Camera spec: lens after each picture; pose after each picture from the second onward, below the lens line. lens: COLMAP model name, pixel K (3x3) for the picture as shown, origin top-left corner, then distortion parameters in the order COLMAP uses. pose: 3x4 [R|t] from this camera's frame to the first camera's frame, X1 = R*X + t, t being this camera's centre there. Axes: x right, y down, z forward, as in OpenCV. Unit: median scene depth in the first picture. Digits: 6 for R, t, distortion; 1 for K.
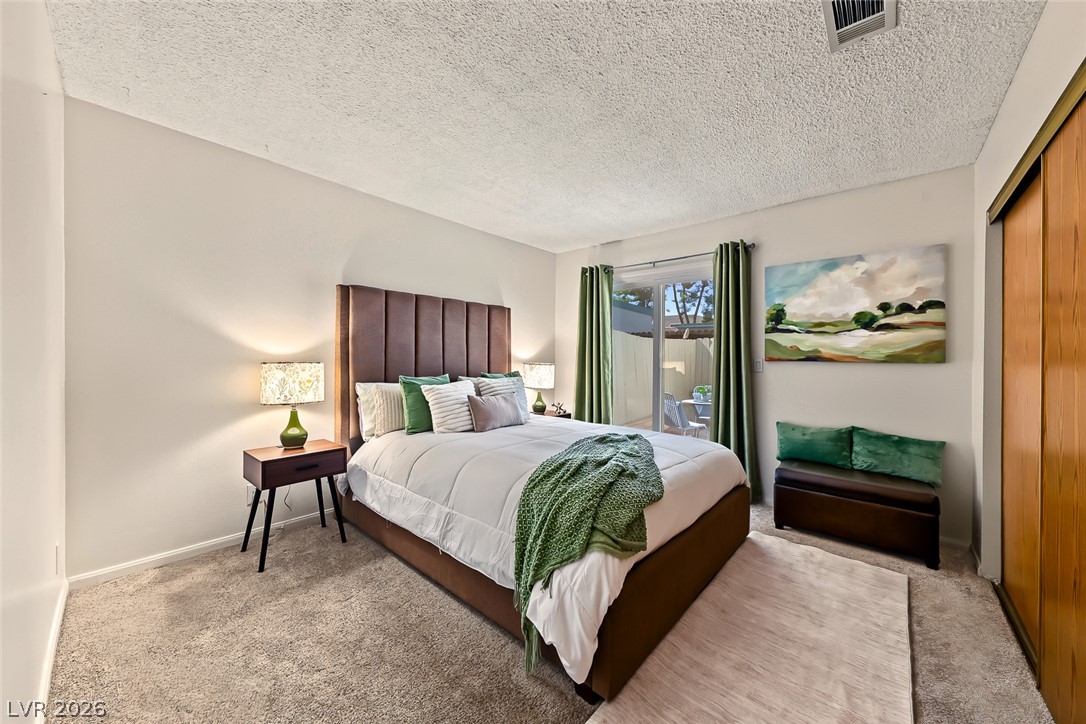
lens RADIAL K [[378.7, 0, 545.6], [0, 378.7, 362.0], [0, 0, 1]] dist [0.000435, 0.001132]
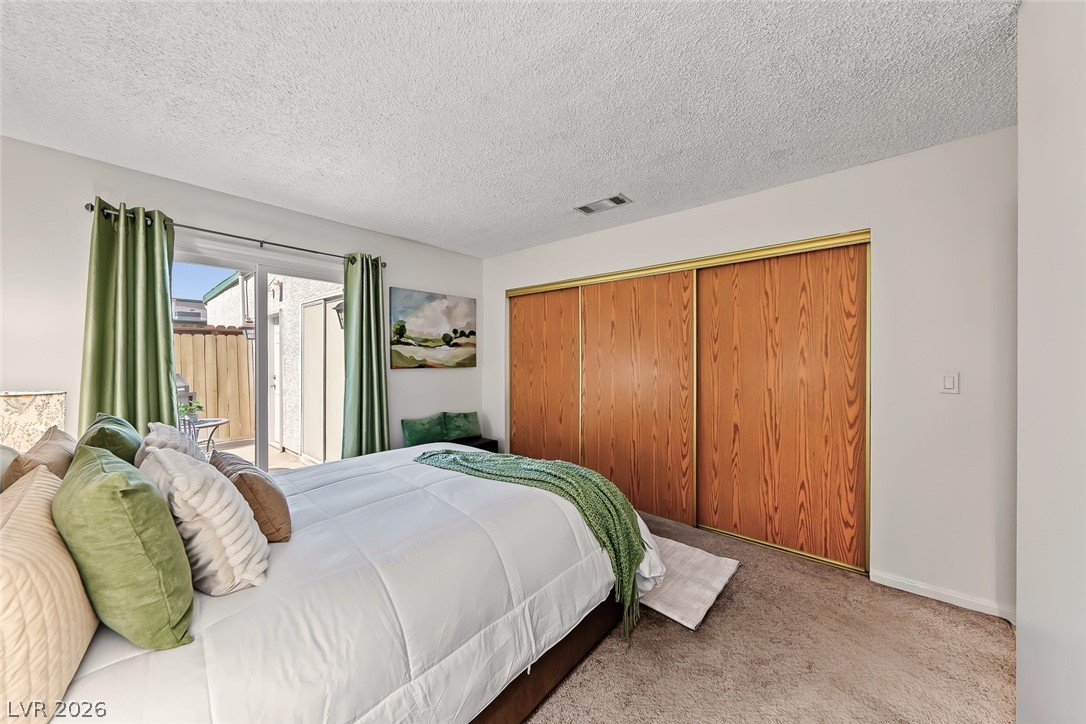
lens RADIAL K [[379.4, 0, 539.4], [0, 379.4, 351.8], [0, 0, 1]] dist [0.001163, 0.000025]
pose [[-0.014611, 0.002517, 0.999890, -0.613939], [0.012728, 0.999916, -0.002331, -0.050276], [-0.999812, 0.012692, -0.014641, 0.620569]]
